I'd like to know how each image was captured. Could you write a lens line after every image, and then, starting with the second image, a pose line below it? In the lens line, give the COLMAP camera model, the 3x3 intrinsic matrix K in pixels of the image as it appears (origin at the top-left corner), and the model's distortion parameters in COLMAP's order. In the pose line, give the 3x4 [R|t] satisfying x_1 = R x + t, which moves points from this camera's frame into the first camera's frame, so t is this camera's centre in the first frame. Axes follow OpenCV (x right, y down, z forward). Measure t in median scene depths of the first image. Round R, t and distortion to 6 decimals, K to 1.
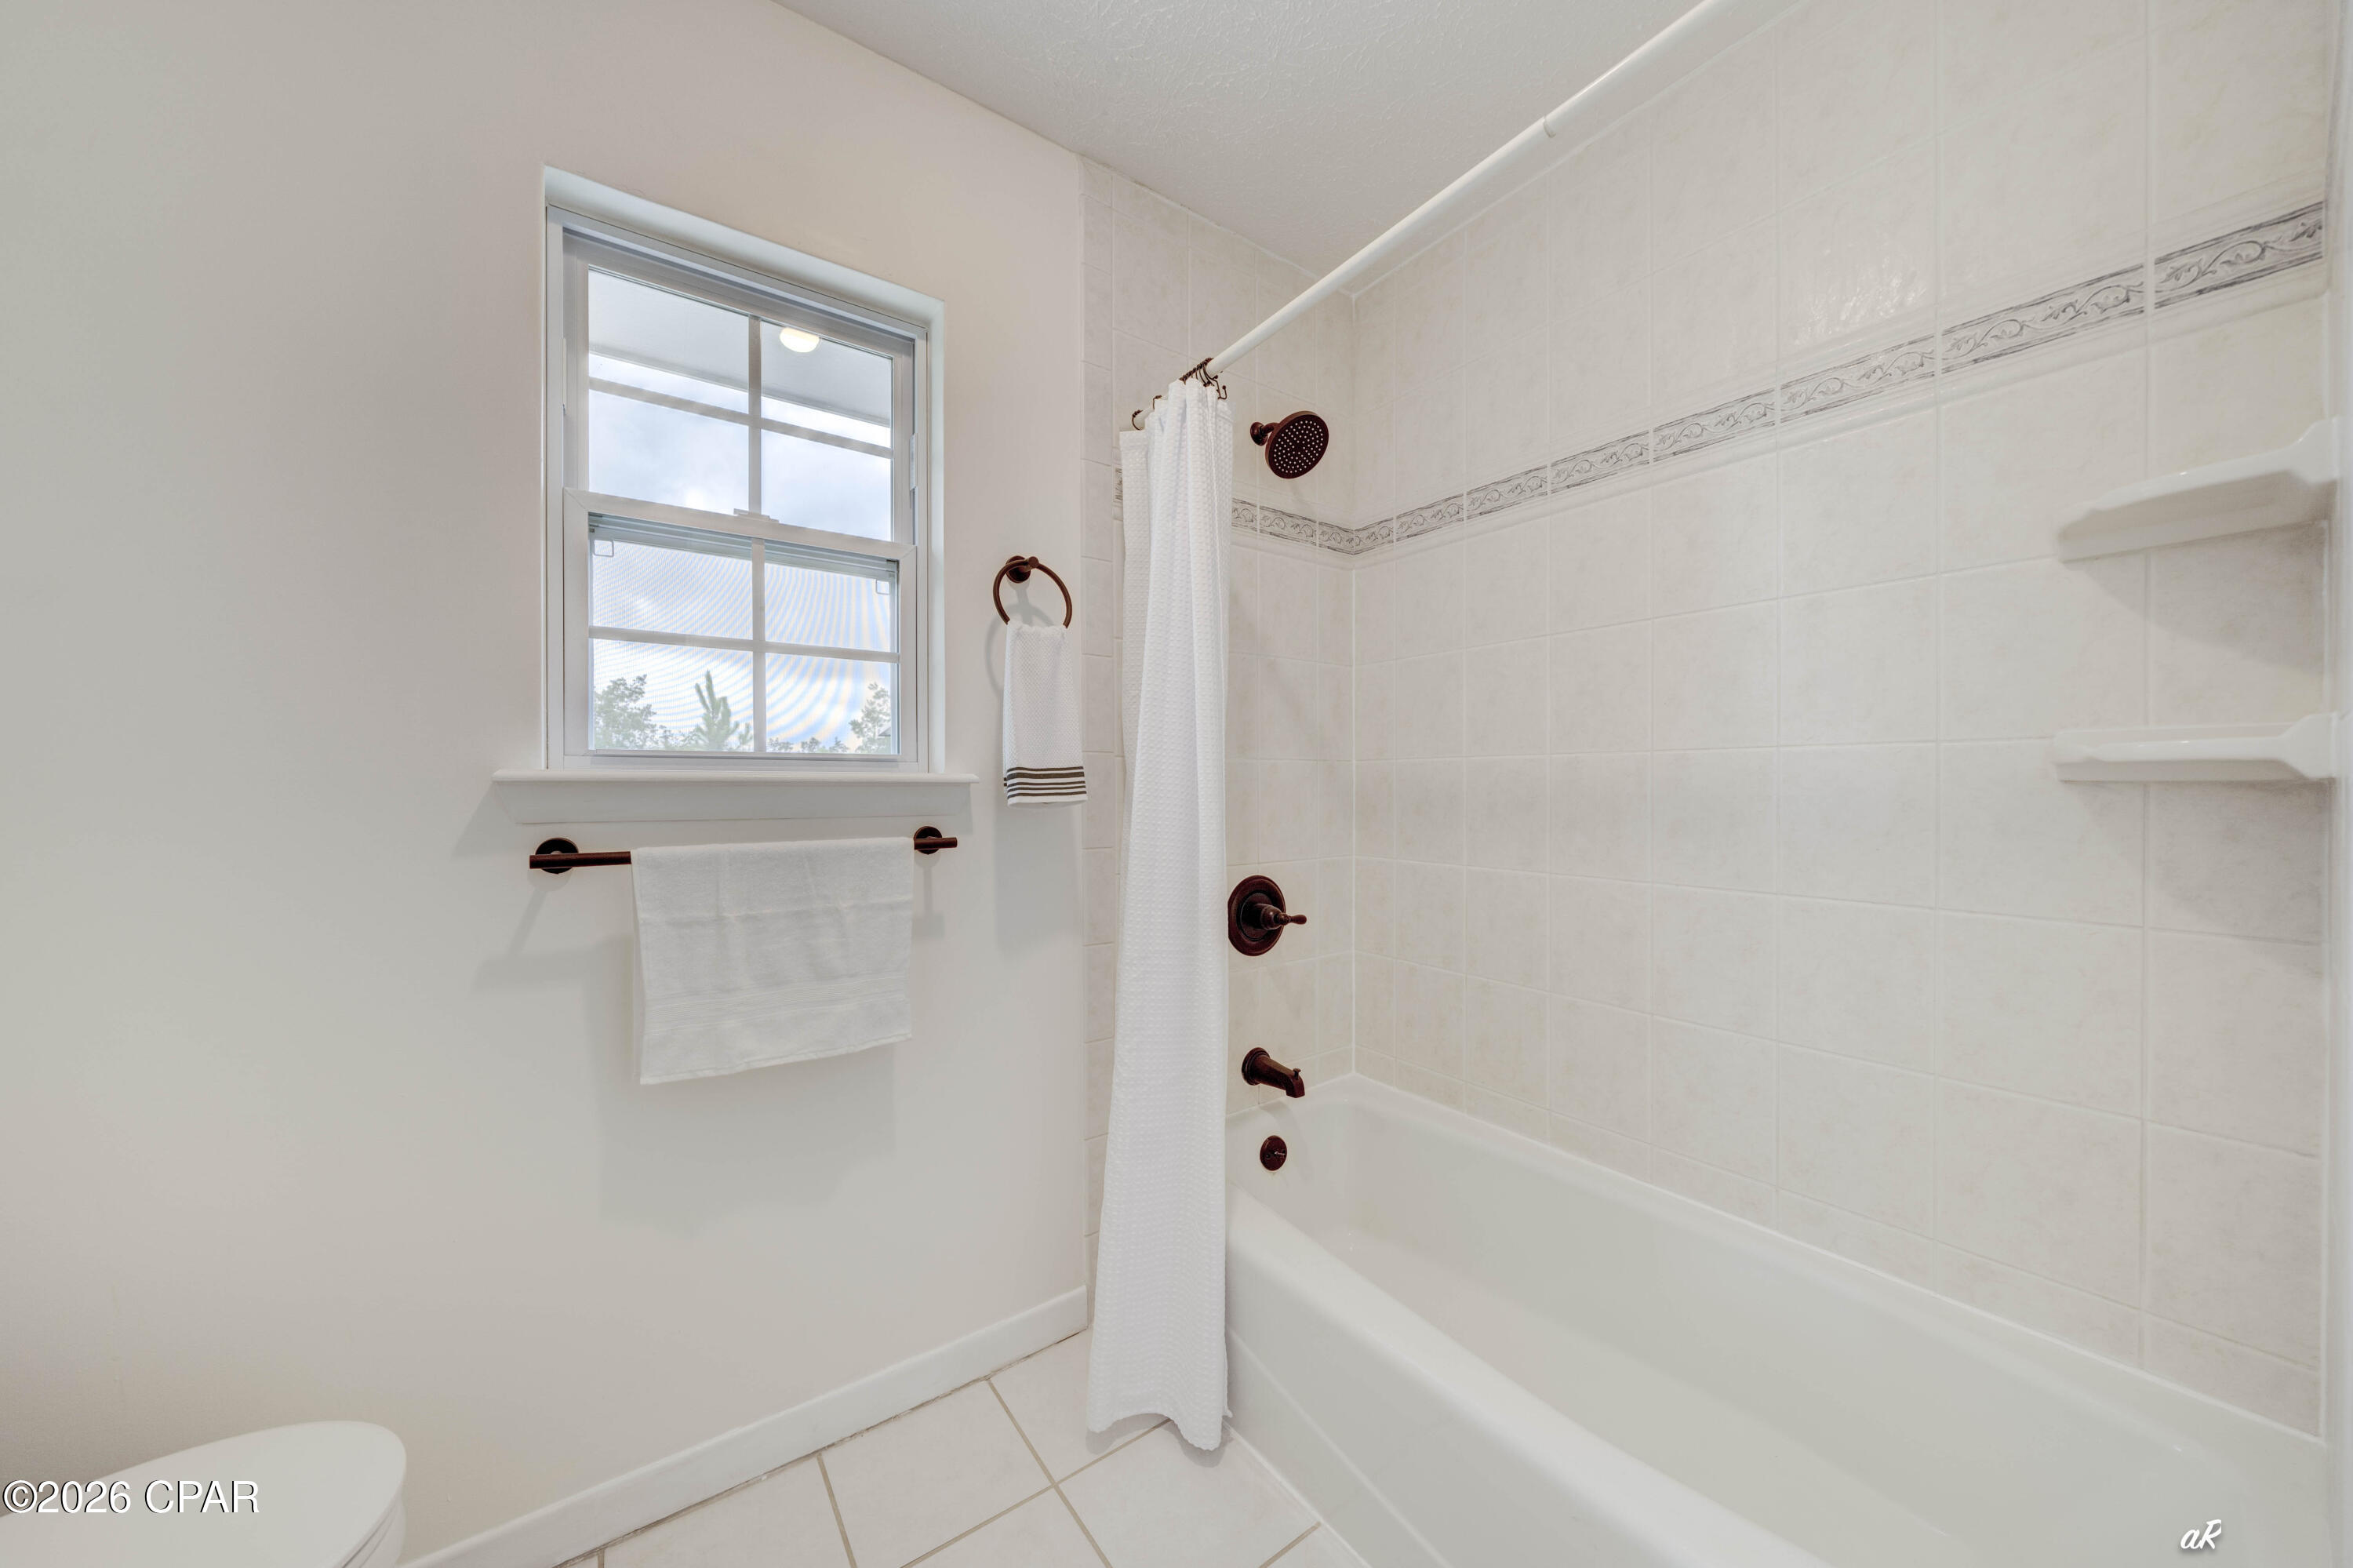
lens RADIAL K [[810.7, 0, 1182.9], [0, 810.7, 786.5], [0, 0, 1]] dist [-0.004985, -0.000356]
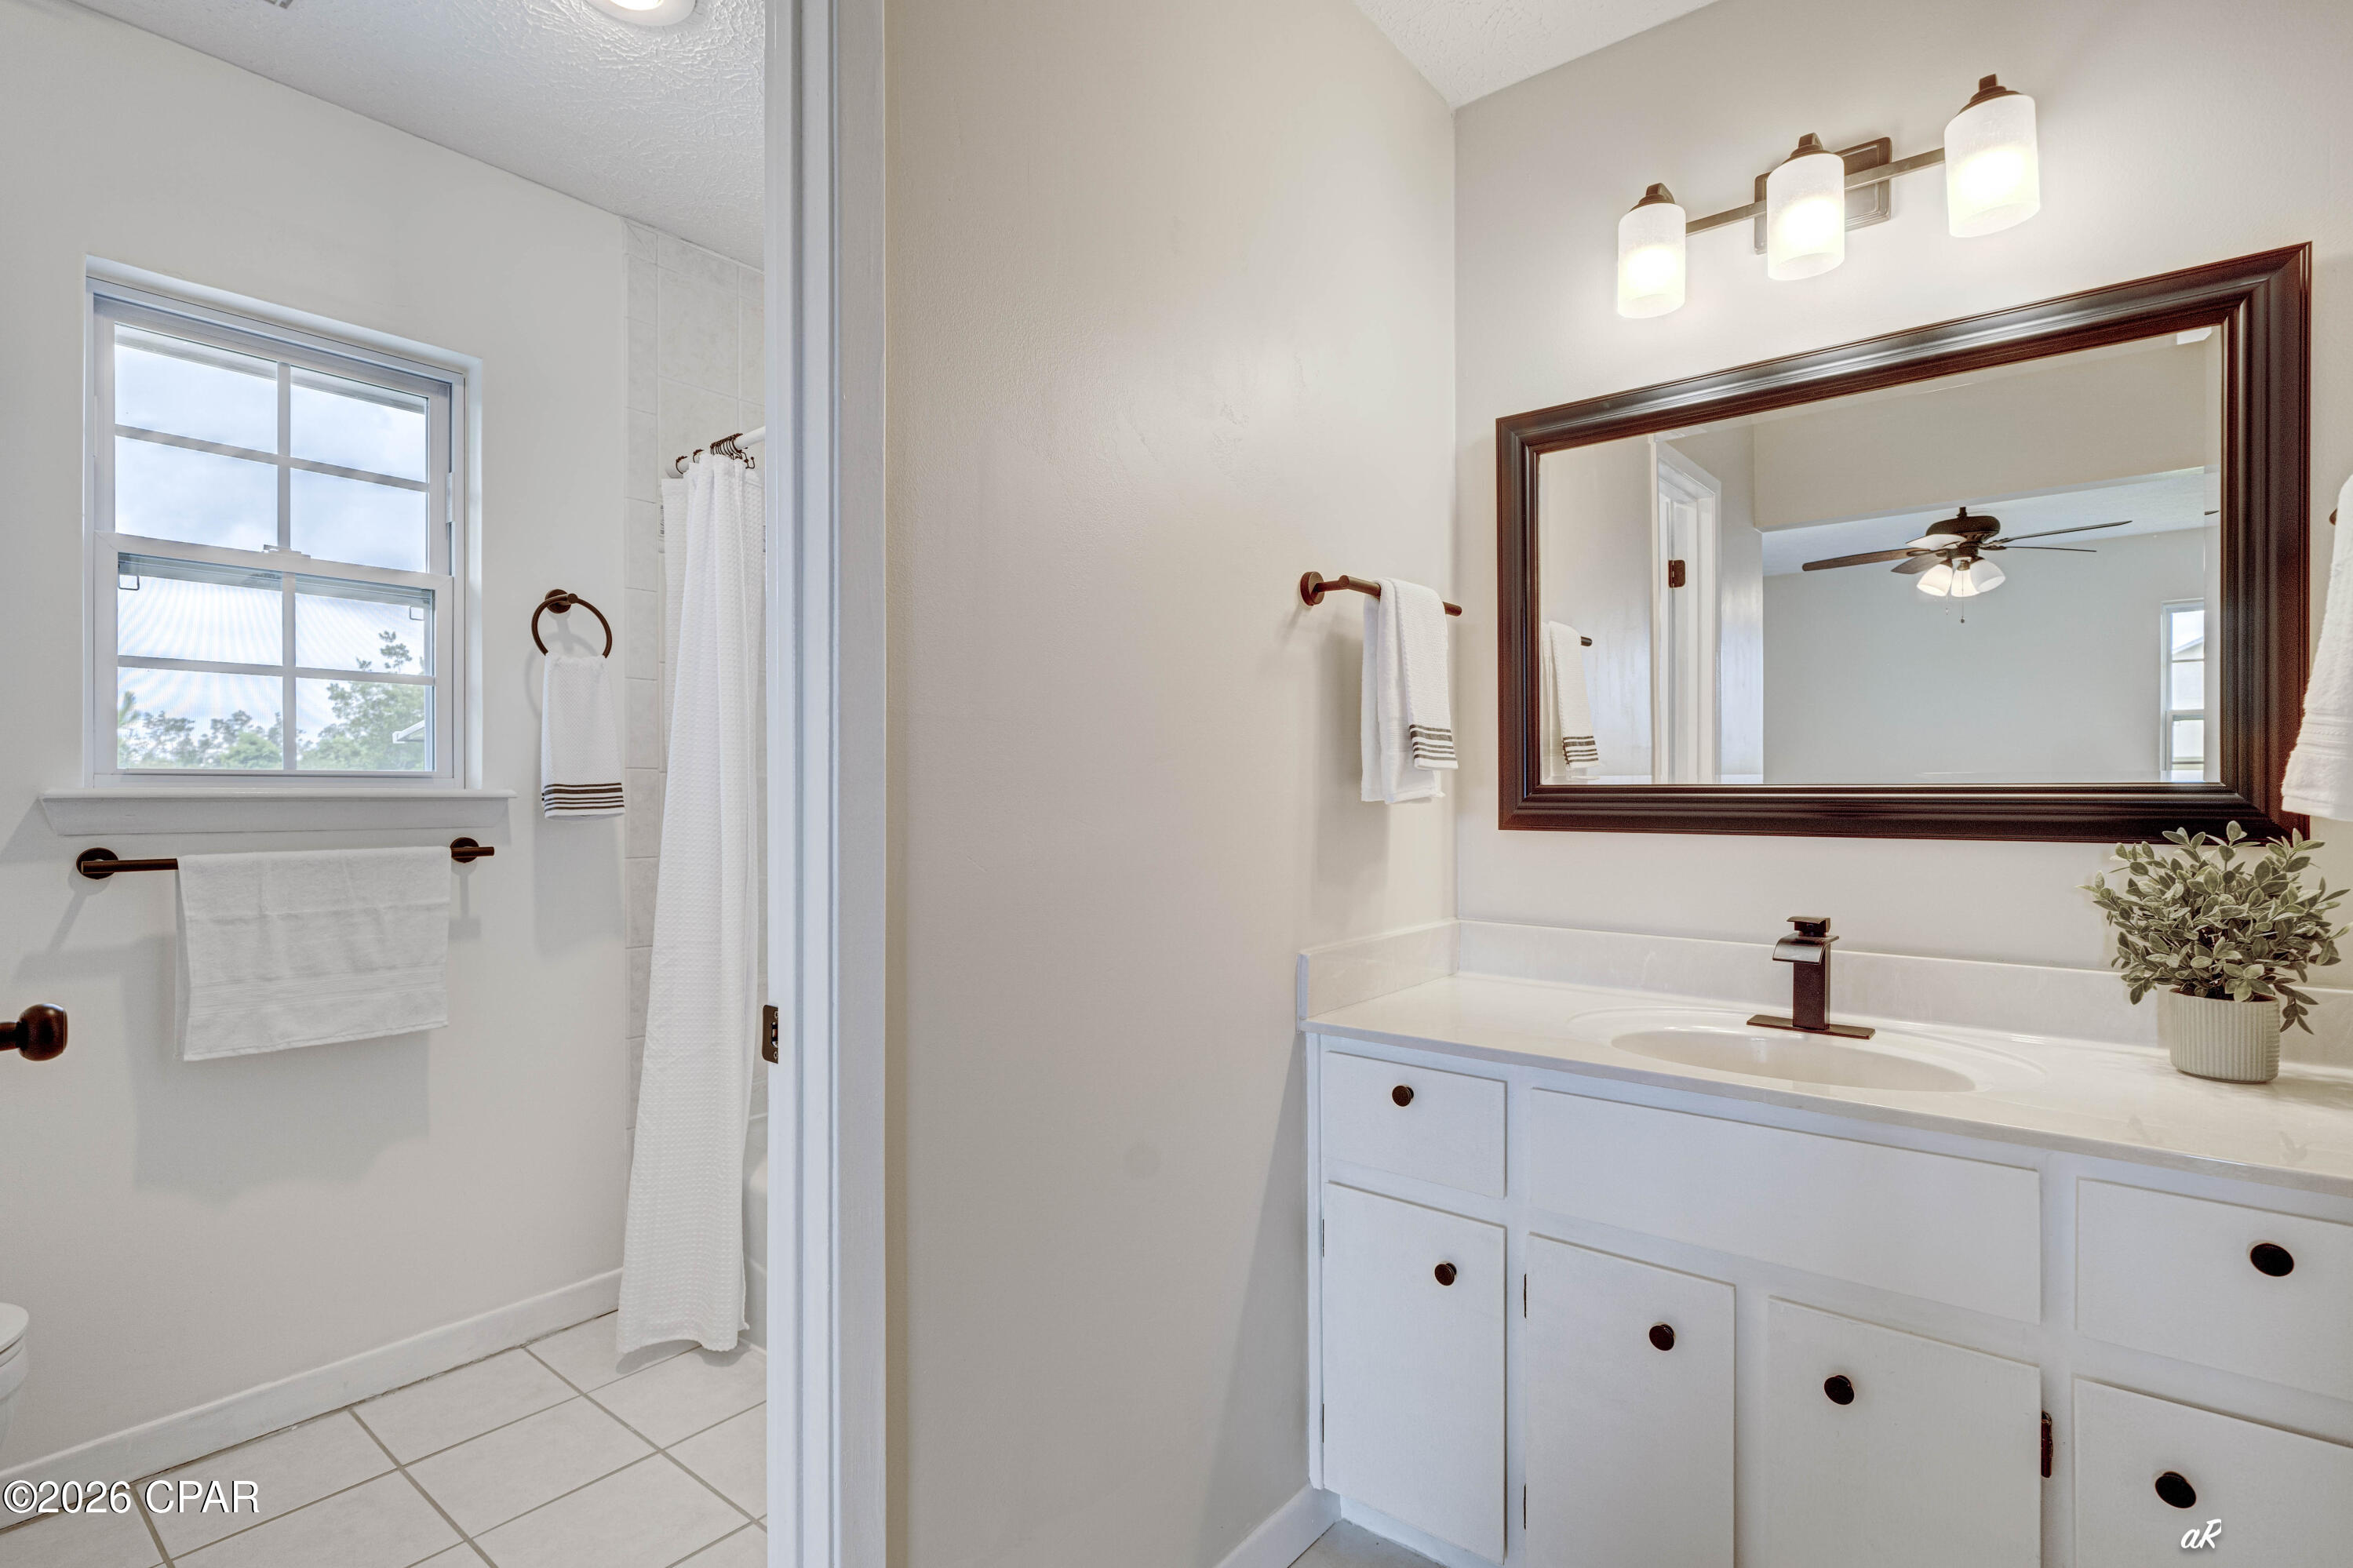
lens RADIAL K [[1138.9, 0, 1170.5], [0, 1138.9, 785.8], [0, 0, 1]] dist [-0.000428, 0.000696]
pose [[0.966669, 0.000651, 0.256030, 0.222629], [0.002170, 0.999940, -0.010737, -0.002168], [-0.256022, 0.010934, 0.966609, -0.764330]]
